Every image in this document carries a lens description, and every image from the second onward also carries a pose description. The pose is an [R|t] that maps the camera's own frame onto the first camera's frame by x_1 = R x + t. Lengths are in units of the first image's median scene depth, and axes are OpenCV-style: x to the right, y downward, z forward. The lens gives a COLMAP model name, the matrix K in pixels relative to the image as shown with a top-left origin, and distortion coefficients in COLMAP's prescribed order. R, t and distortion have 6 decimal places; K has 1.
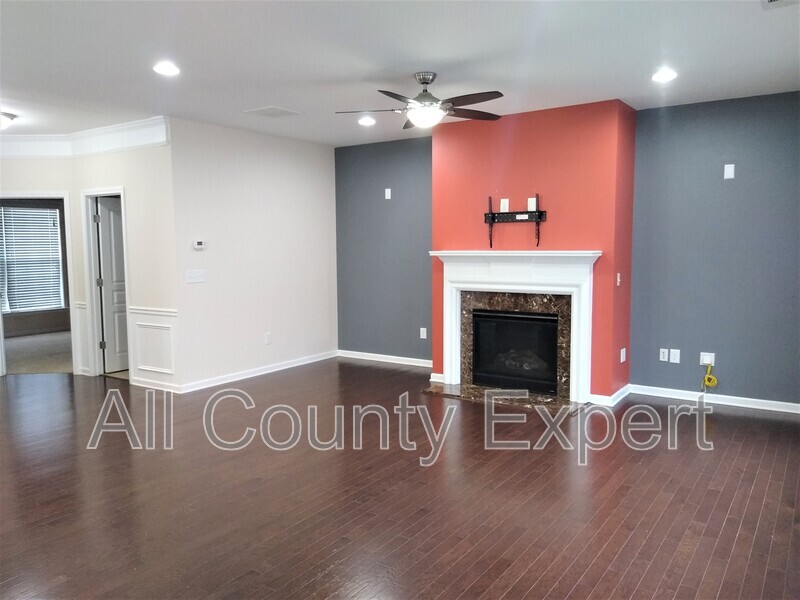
lens RADIAL K [[619.8, 0, 400.0], [0, 619.8, 300.0], [0, 0, 1]] dist [0.097575, -0.170756]
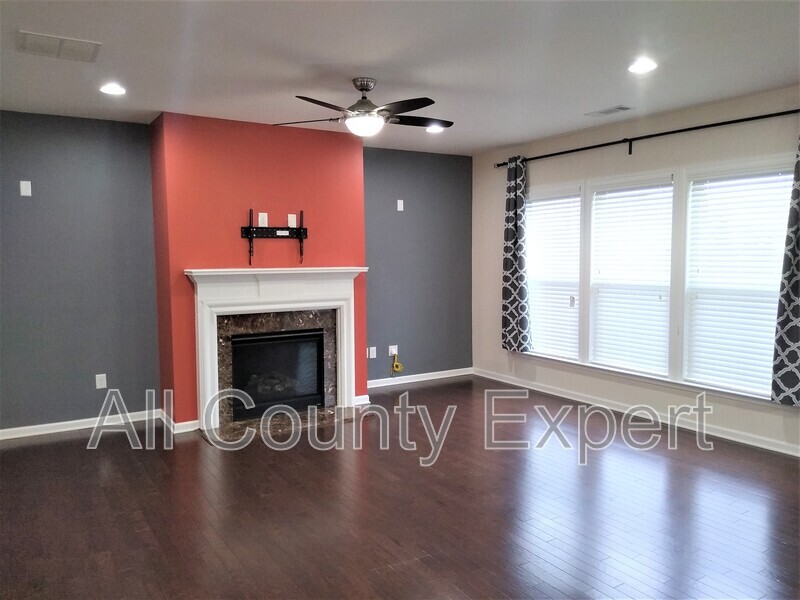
lens RADIAL K [[619.8, 0, 400.0], [0, 619.8, 300.0], [0, 0, 1]] dist [0.097575, -0.170756]
pose [[0.394596, -0.061748, 0.916777, -0.619178], [0.090225, 0.995522, 0.028218, -0.040280], [-0.914414, 0.071582, 0.398400, 0.451713]]
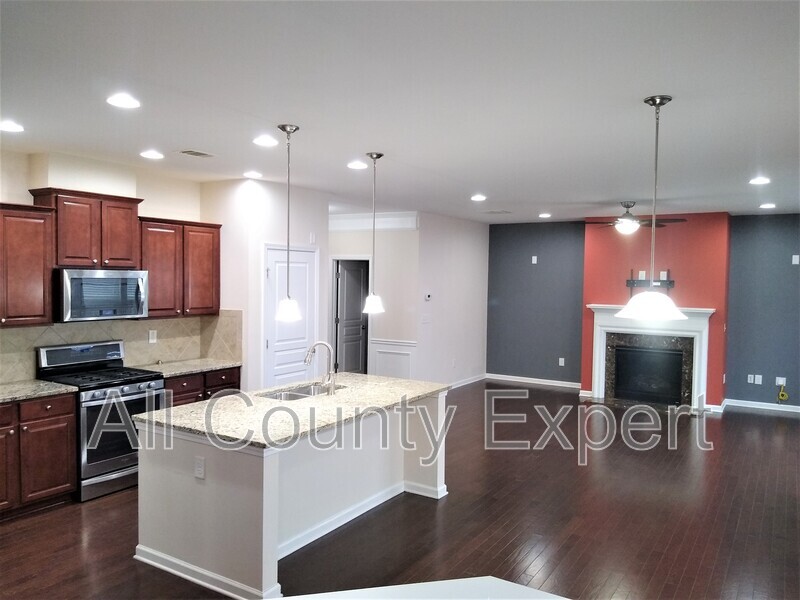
lens RADIAL K [[619.8, 0, 400.0], [0, 619.8, 300.0], [0, 0, 1]] dist [0.097575, -0.170756]
pose [[0.998991, 0.021428, 0.039462, -0.463101], [-0.019325, 0.998411, -0.052929, -0.004193], [-0.040533, 0.052113, 0.997818, -0.452857]]
